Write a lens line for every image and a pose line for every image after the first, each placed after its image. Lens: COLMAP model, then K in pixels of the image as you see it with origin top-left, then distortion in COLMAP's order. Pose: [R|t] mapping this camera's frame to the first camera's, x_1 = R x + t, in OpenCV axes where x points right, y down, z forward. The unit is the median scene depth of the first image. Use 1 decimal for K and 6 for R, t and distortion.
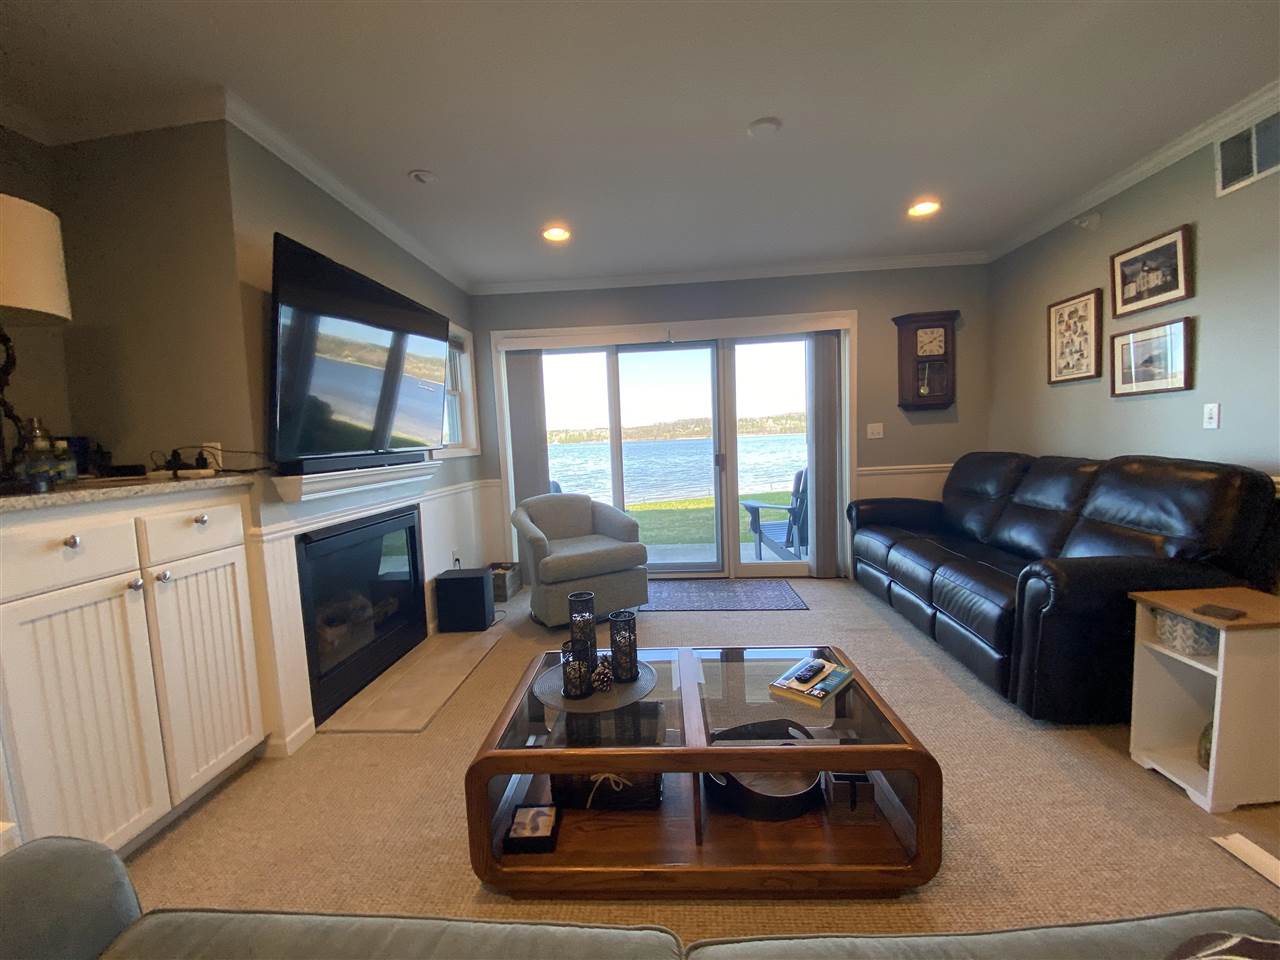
lens RADIAL K [[514.0, 0, 640.0], [0, 514.0, 480.0], [0, 0, 1]] dist [0.021211, -0.023267]
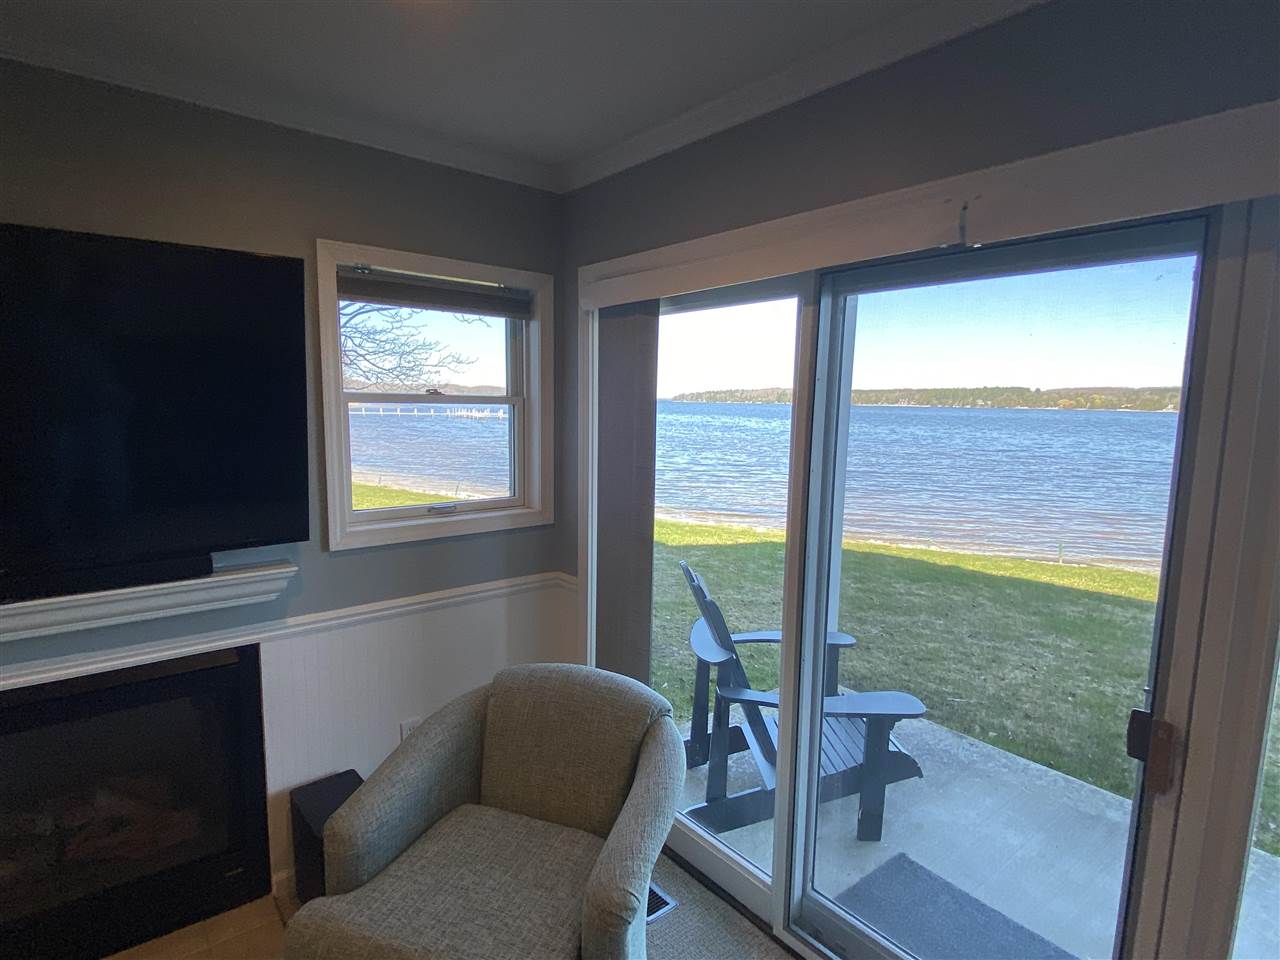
lens RADIAL K [[666.7, 0, 640.0], [0, 666.7, 480.0], [0, 0, 1]] dist [0.052814, -0.046547]
pose [[0.670352, 0.137508, -0.729191, 0.255095], [-0.106702, 0.990330, 0.088660, -0.195722], [0.734332, 0.018373, 0.678542, 0.782478]]
